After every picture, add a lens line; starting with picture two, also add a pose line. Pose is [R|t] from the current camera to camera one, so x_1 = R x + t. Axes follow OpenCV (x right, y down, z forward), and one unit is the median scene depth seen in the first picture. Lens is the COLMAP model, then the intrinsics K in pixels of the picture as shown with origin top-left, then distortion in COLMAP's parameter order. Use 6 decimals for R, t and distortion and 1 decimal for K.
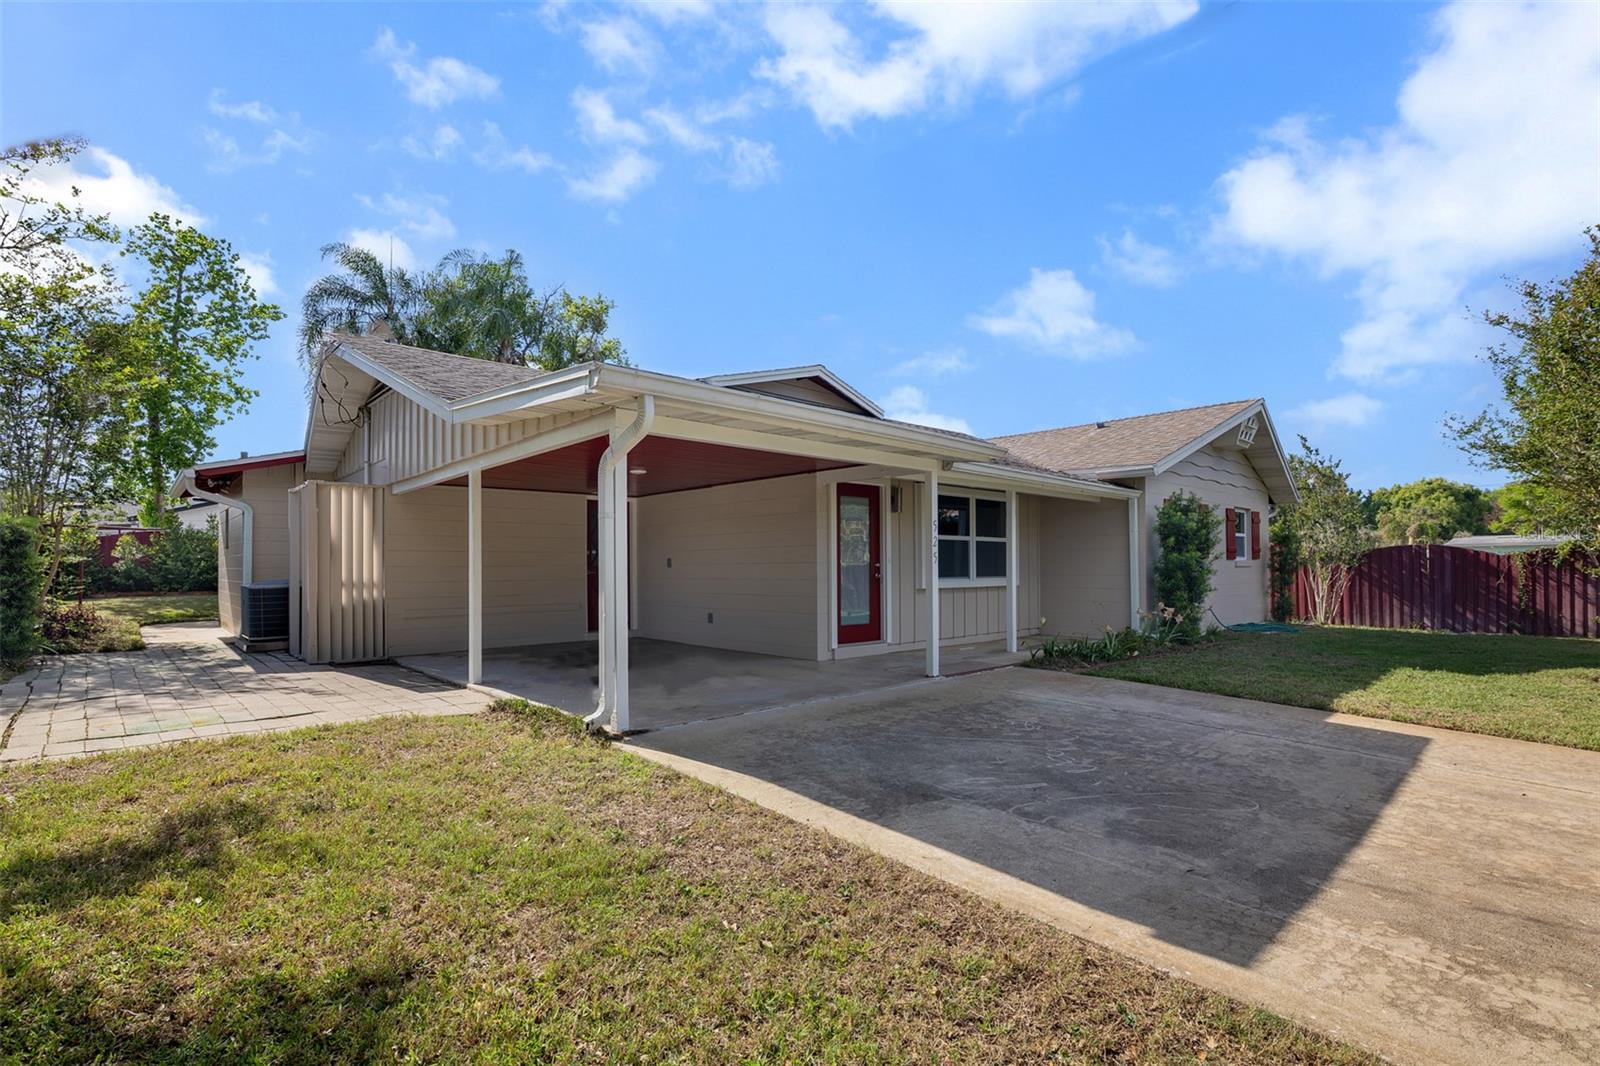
lens RADIAL K [[738.6, 0, 793.8], [0, 738.6, 561.7], [0, 0, 1]] dist [0.015612, -0.000172]
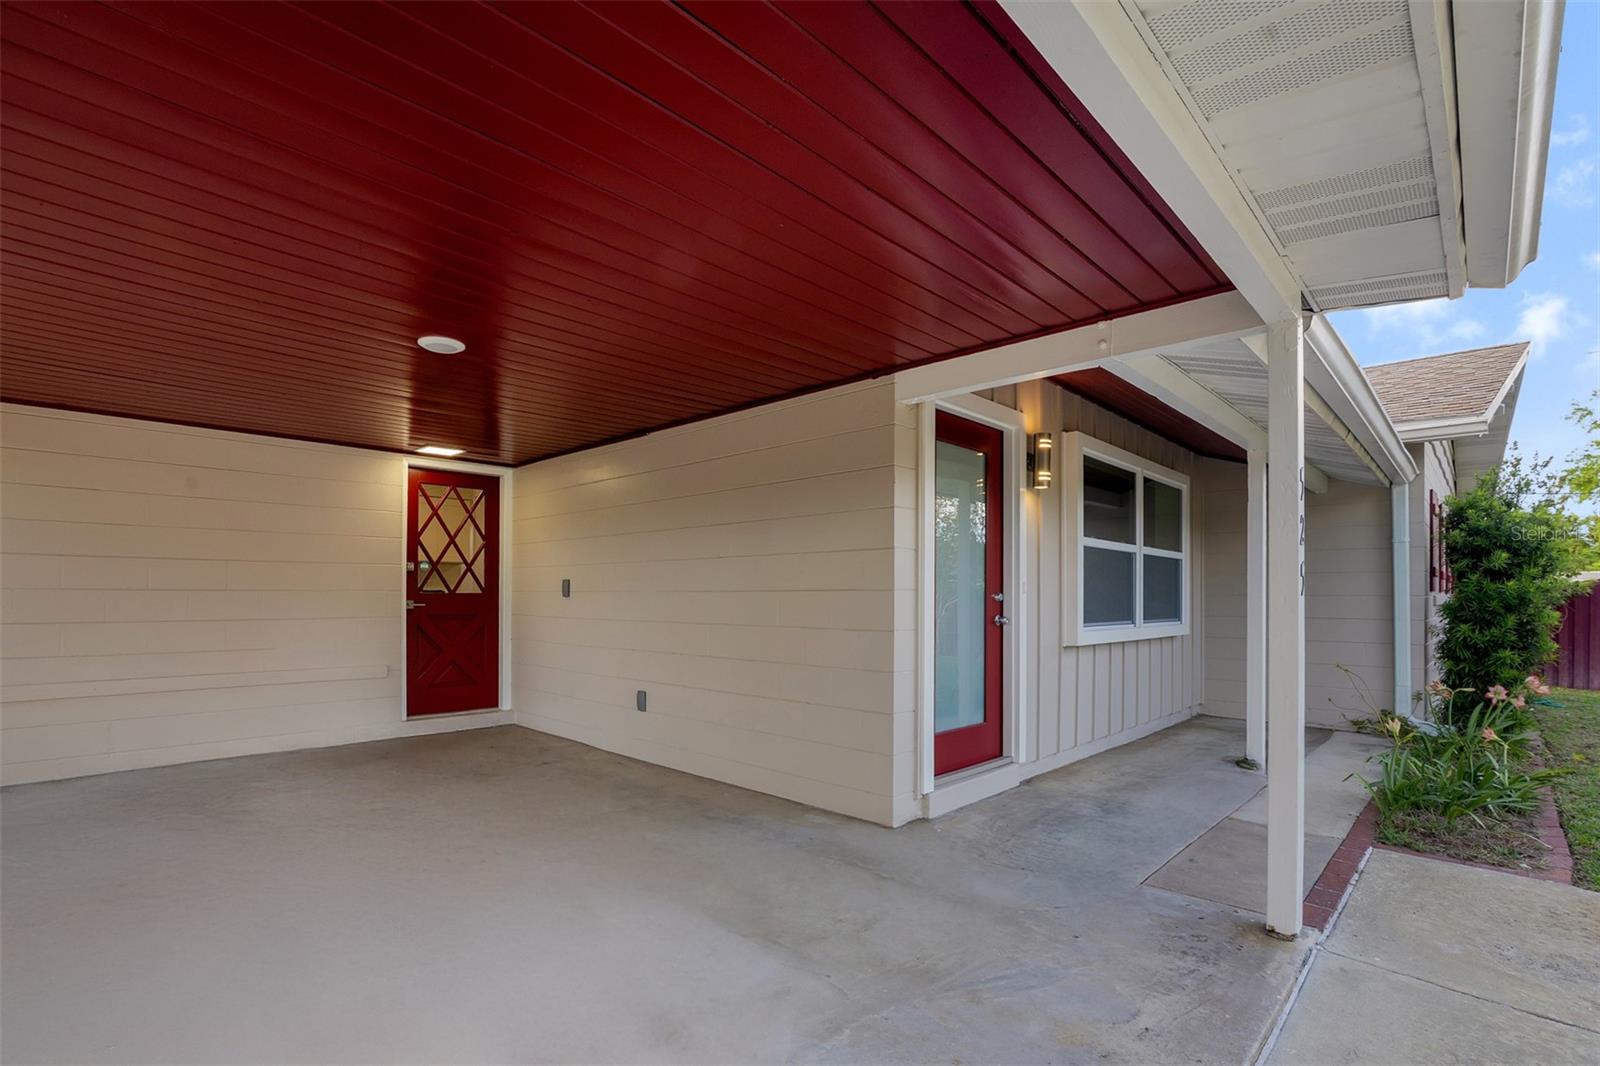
lens RADIAL K [[750.1, 0, 802.7], [0, 750.1, 589.0], [0, 0, 1]] dist [-0.002883, -0.000265]
pose [[0.997291, 0.011556, 0.072647, -0.044442], [-0.011255, 0.999926, -0.004547, 0.002921], [-0.072694, 0.003717, 0.997347, 0.512882]]
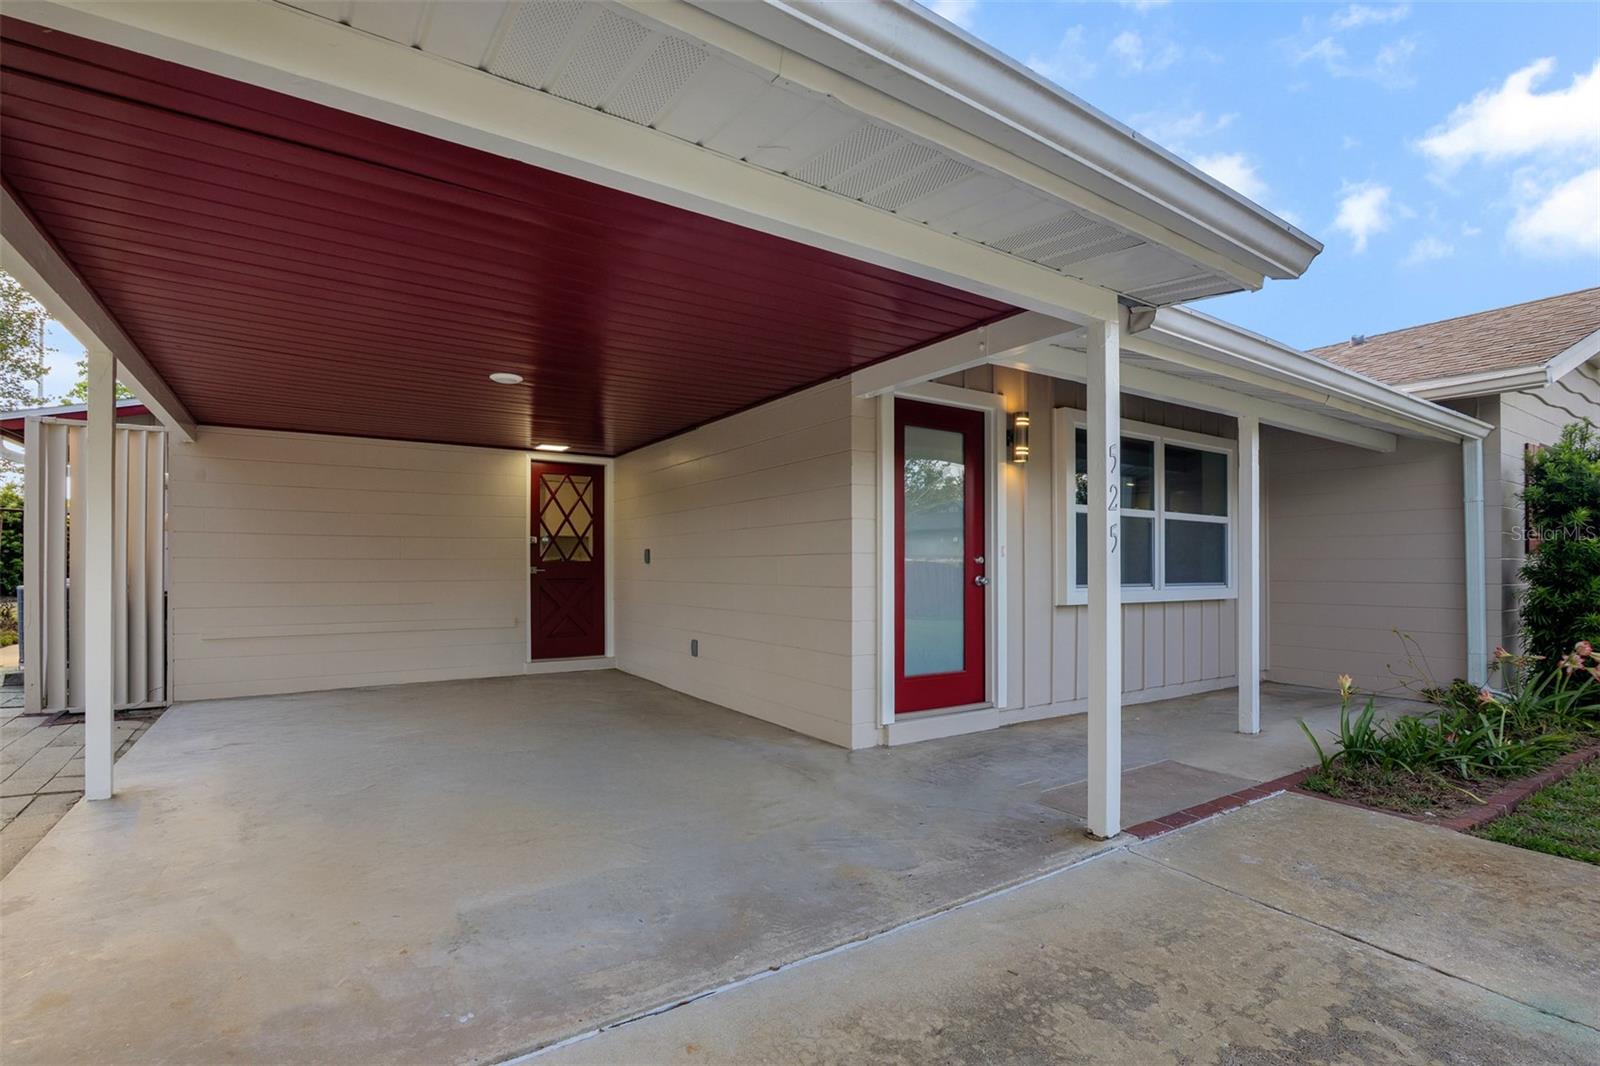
lens RADIAL K [[738.6, 0, 793.8], [0, 738.6, 561.7], [0, 0, 1]] dist [0.015612, -0.000172]
pose [[0.987639, 0.005602, -0.156645, 0.062431], [-0.005803, 0.999983, -0.000825, 0.006740], [0.156638, 0.001724, 0.987655, 0.438009]]
